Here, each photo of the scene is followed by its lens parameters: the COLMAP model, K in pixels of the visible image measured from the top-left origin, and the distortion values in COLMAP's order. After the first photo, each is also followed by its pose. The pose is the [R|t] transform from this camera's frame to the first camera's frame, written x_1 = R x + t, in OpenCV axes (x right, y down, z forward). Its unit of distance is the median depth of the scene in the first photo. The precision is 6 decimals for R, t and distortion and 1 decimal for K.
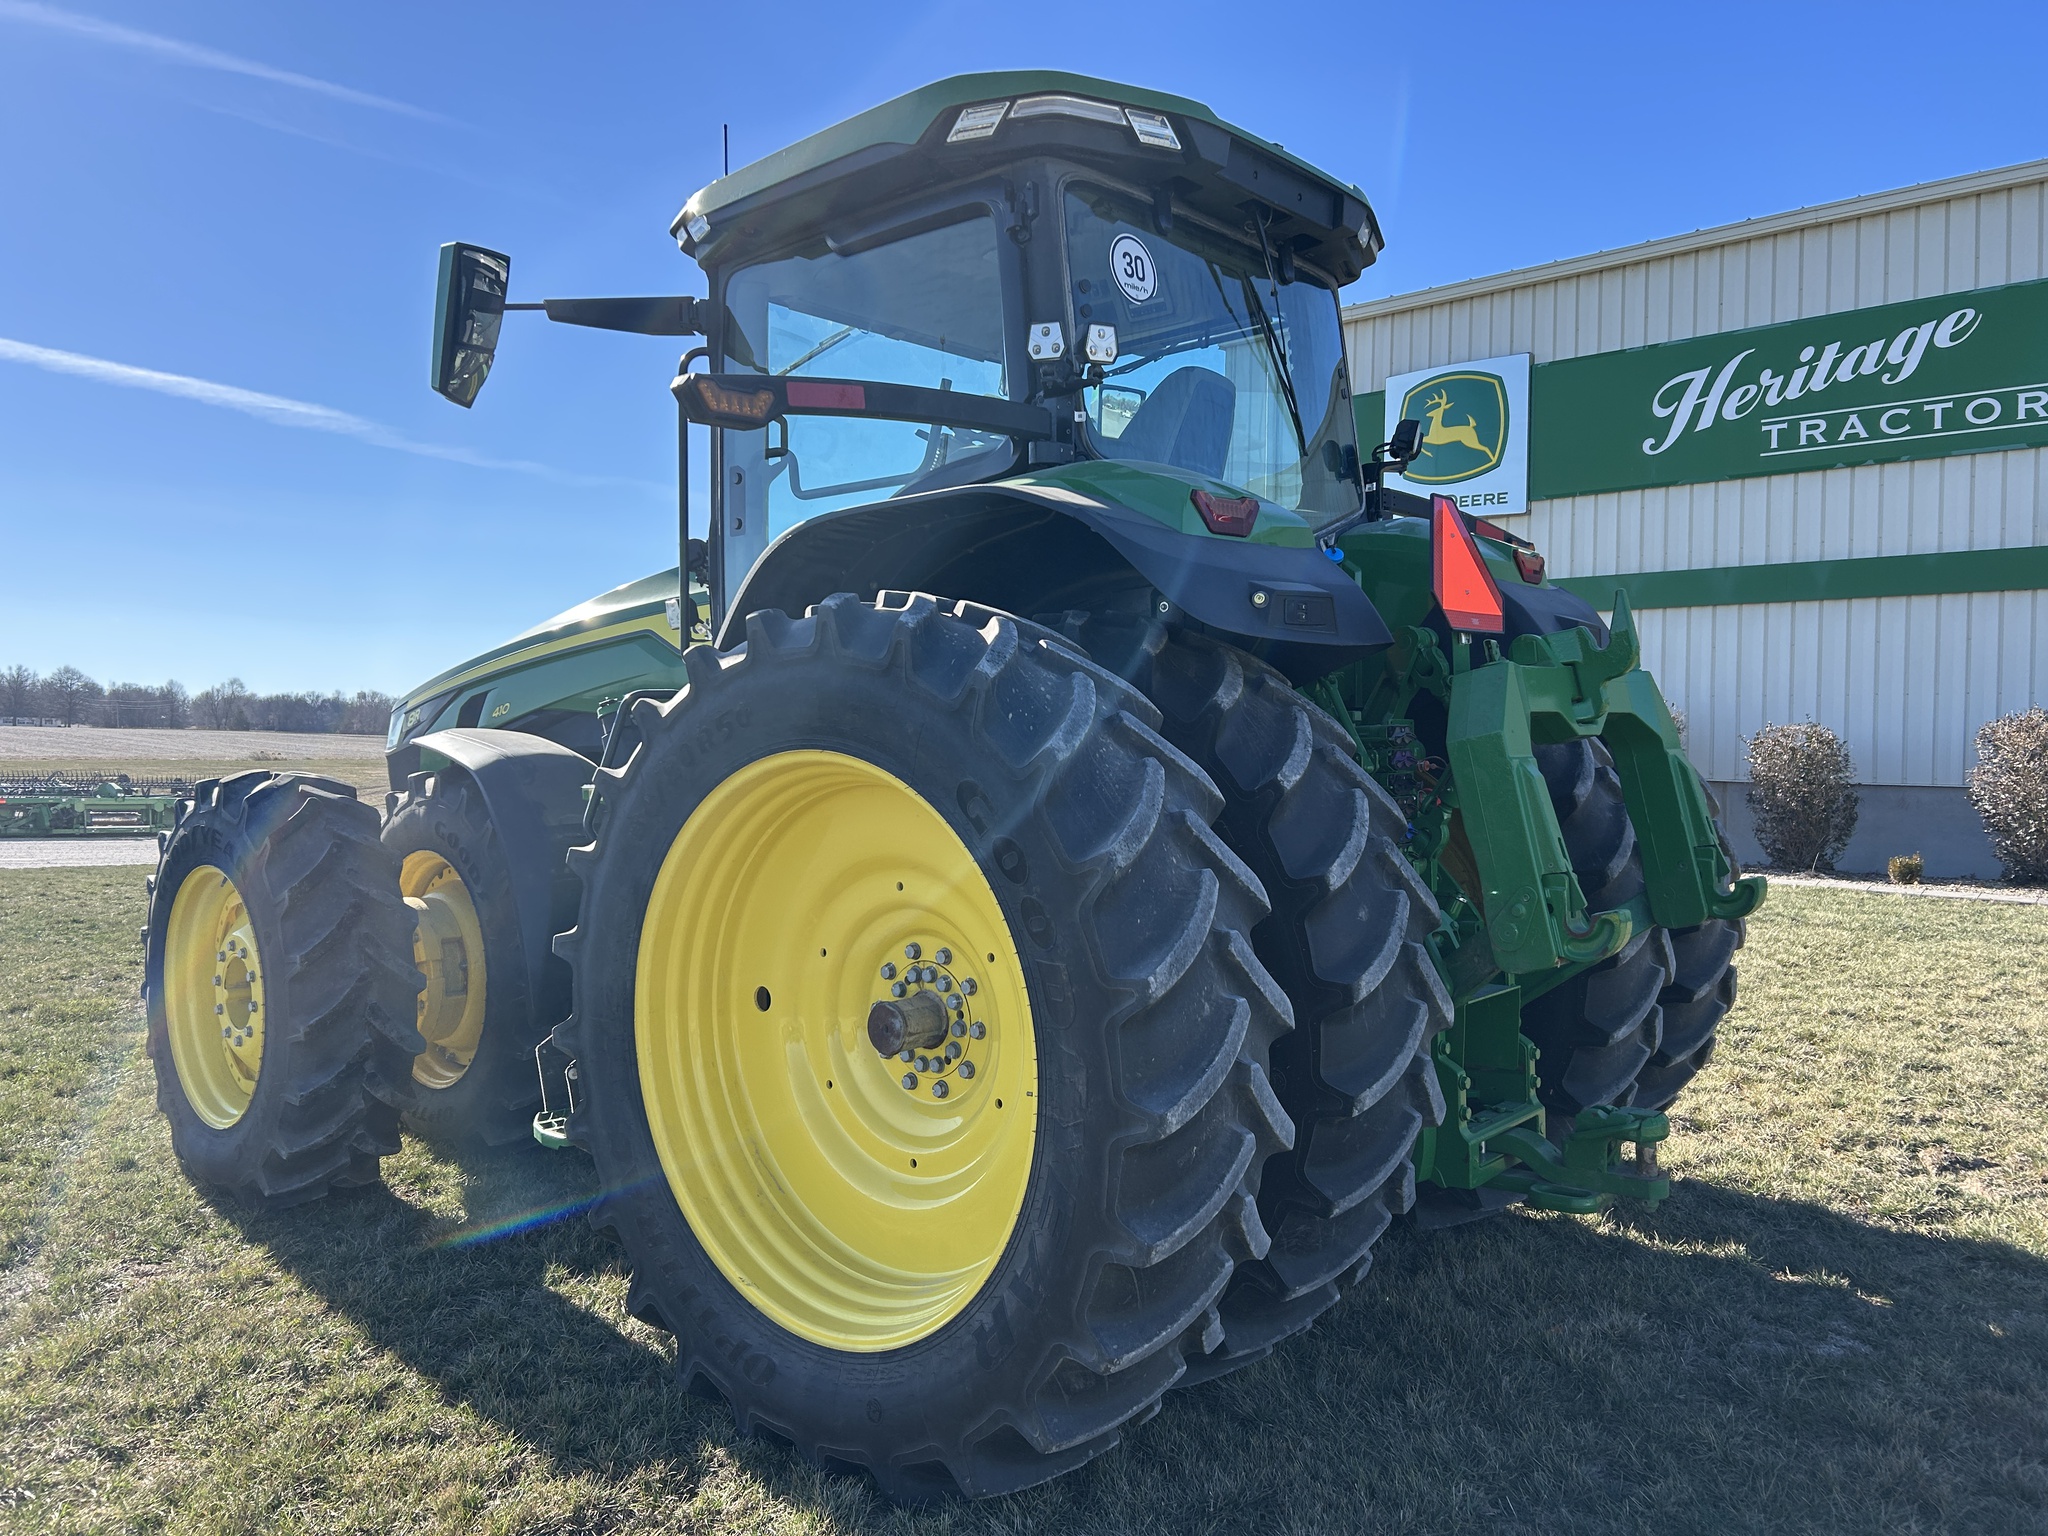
lens RADIAL K [[1516.7, 0, 1024.0], [0, 1516.7, 768.0], [0, 0, 1]] dist [0.003793, -0.009220]
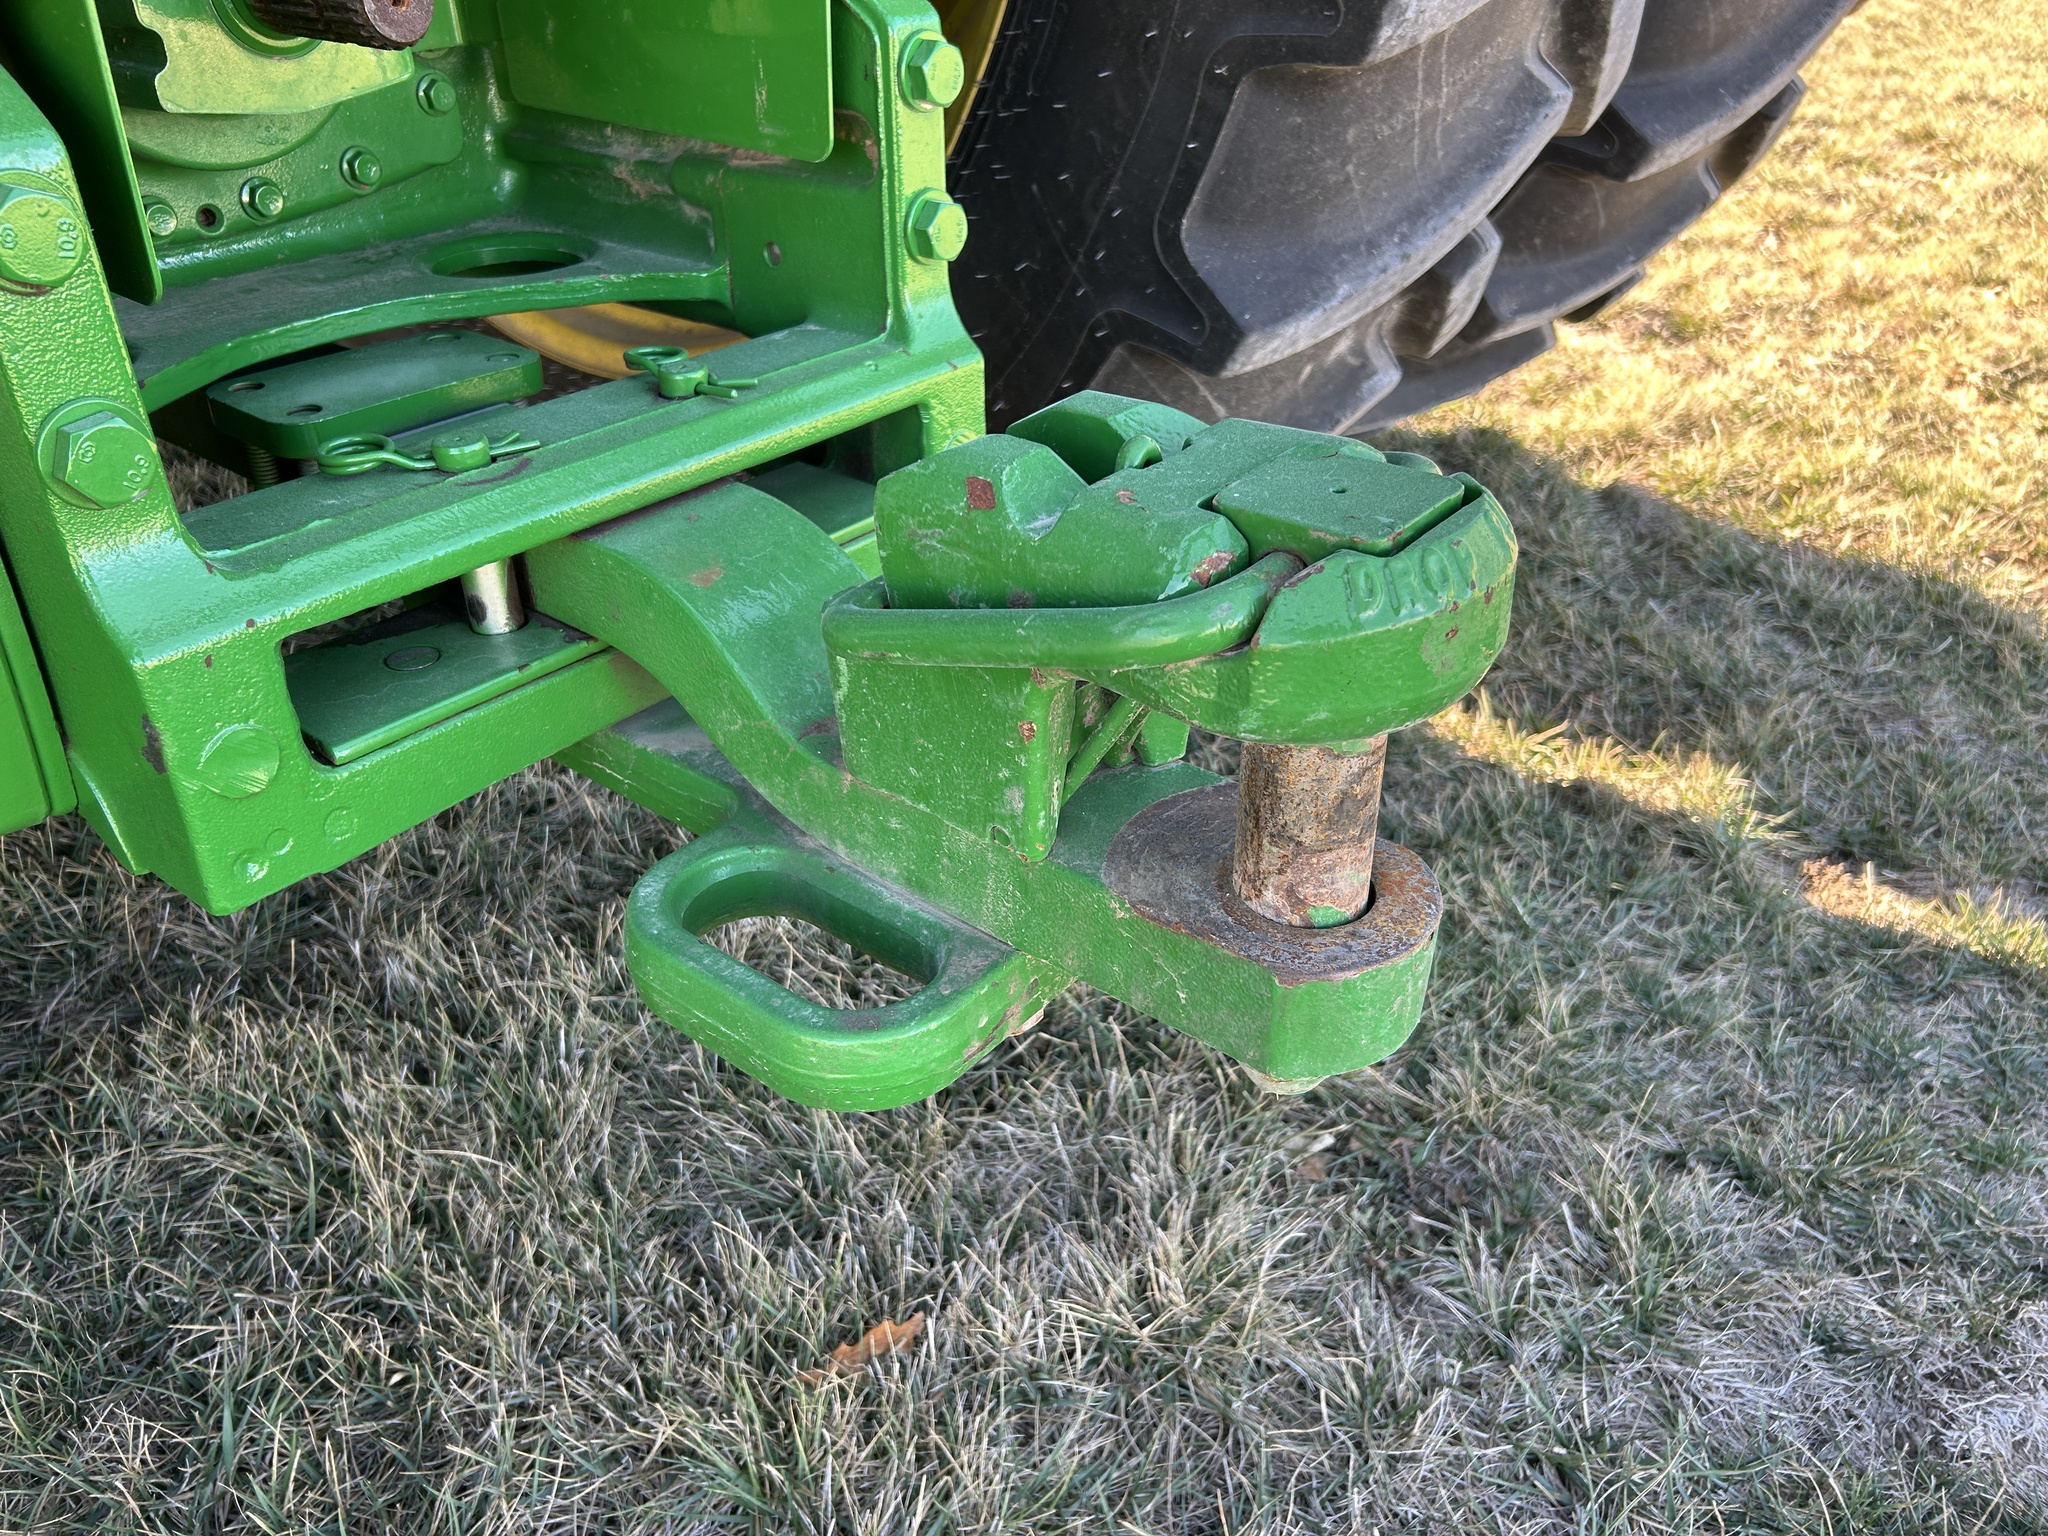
lens RADIAL K [[1516.7, 0, 1024.0], [0, 1516.7, 768.0], [0, 0, 1]] dist [0.003793, -0.009220]
pose [[0.999704, -0.000656, 0.024310, 0.264138], [-0.012205, 0.851099, 0.524864, 0.125335], [-0.021035, -0.525005, 0.850839, 0.611063]]
